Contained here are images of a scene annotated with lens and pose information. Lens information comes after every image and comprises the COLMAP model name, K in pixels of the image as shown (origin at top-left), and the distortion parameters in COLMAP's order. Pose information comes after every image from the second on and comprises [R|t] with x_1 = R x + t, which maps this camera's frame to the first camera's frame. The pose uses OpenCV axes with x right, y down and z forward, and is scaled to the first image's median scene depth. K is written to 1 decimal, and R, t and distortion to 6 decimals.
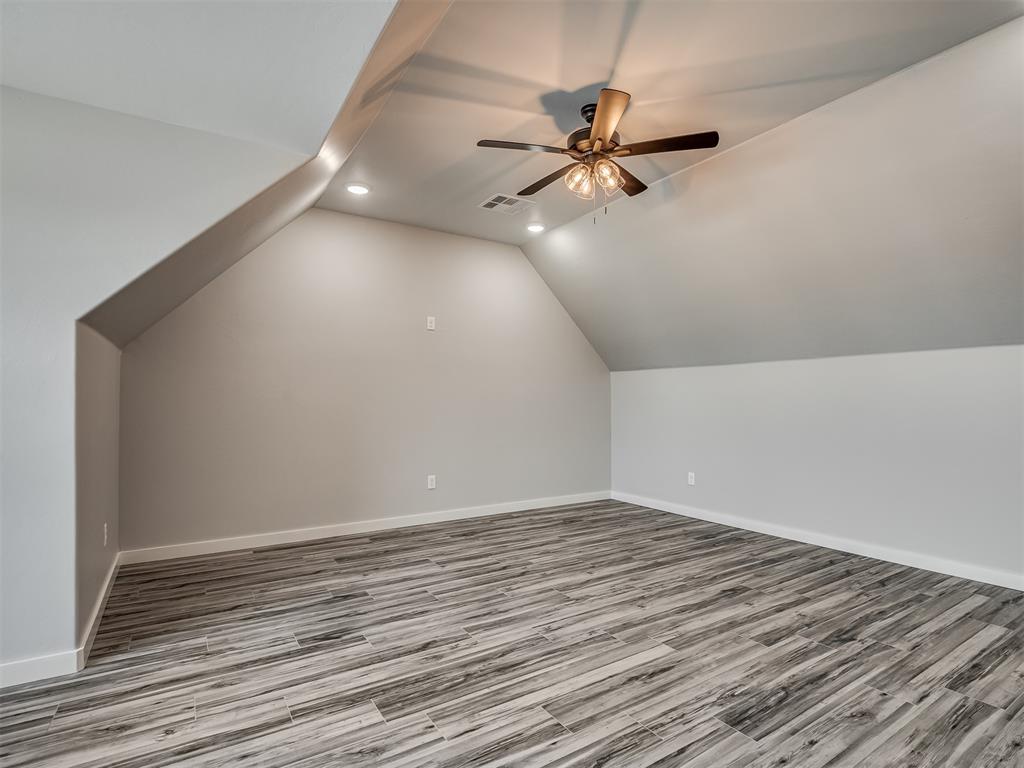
lens RADIAL K [[527.1, 0, 508.5], [0, 527.1, 383.8], [0, 0, 1]] dist [-0.005755, -0.002570]
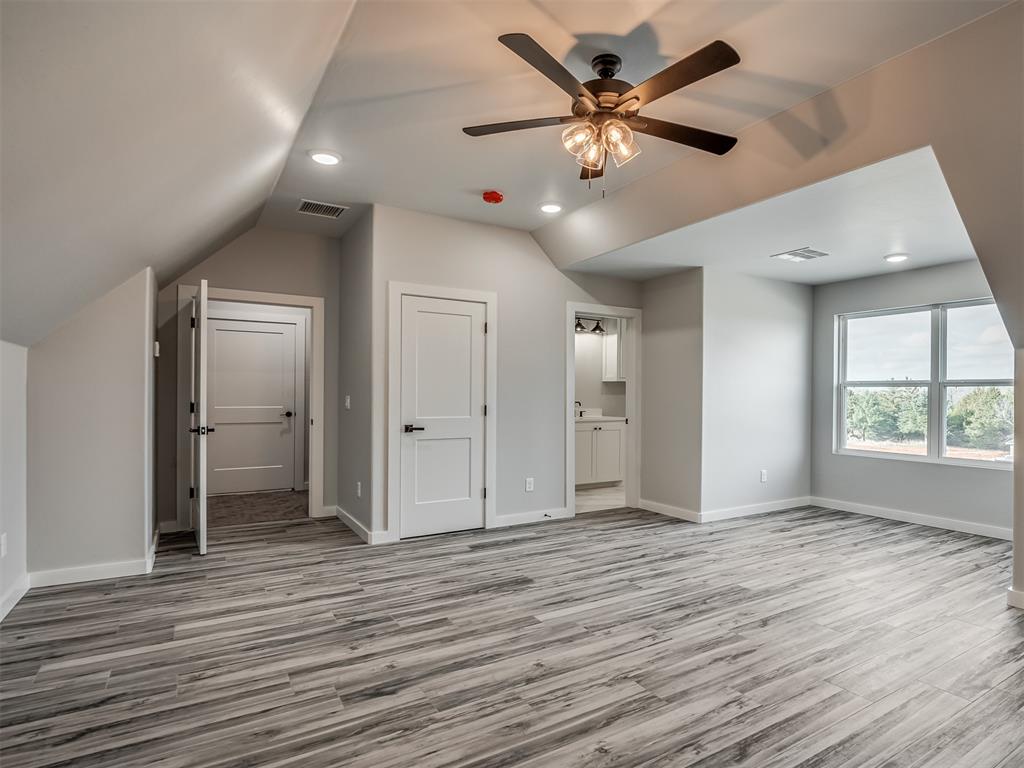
lens RADIAL K [[527.1, 0, 508.5], [0, 527.1, 383.8], [0, 0, 1]] dist [-0.005755, -0.002570]
pose [[-0.998203, -0.002684, 0.059863, 0.276069], [-0.005873, 0.998569, -0.053150, 0.064589], [-0.059634, -0.053406, -0.996791, 1.947686]]
